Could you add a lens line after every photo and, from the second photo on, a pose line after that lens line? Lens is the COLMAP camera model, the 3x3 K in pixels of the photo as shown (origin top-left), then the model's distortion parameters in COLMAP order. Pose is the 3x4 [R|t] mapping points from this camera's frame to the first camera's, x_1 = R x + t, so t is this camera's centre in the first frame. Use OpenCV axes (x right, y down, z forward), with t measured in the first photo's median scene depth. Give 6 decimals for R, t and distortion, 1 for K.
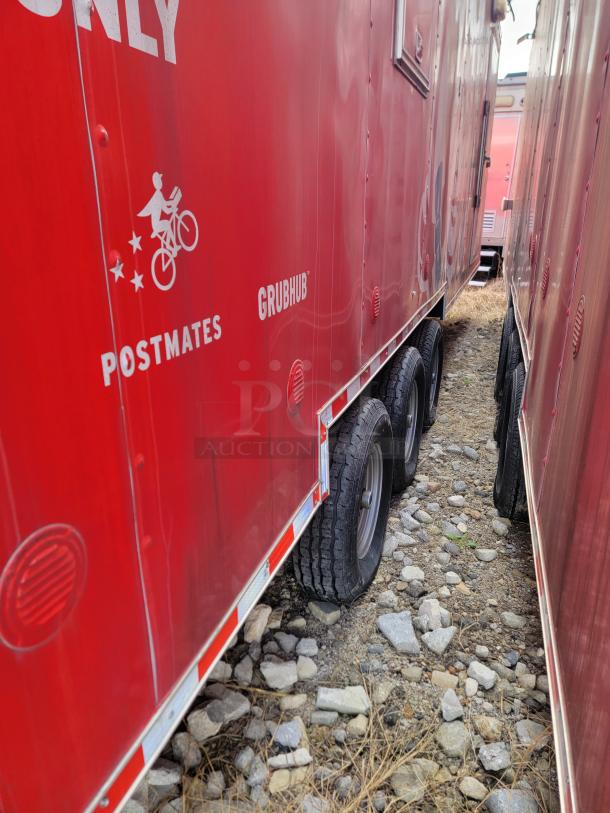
lens RADIAL K [[573.4, 0, 303.4], [0, 573.4, 406.6], [0, 0, 1]] dist [0.078585, -0.064262]
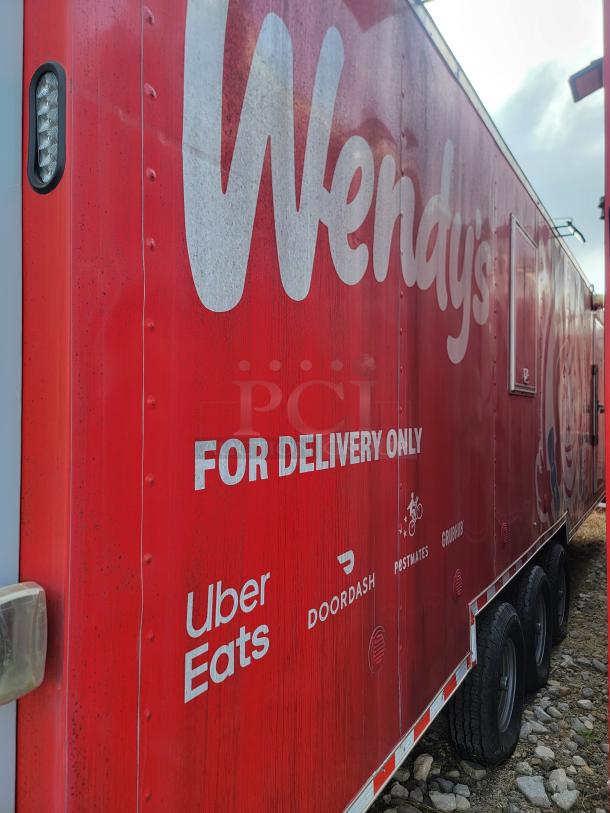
lens RADIAL K [[573.4, 0, 300.9], [0, 573.4, 405.8], [0, 0, 1]] dist [0.078585, -0.064262]
pose [[0.976204, 0.008726, -0.216678, -0.064047], [-0.082328, 0.939294, -0.333091, 0.051049], [0.200618, 0.343003, 0.917661, -0.581292]]
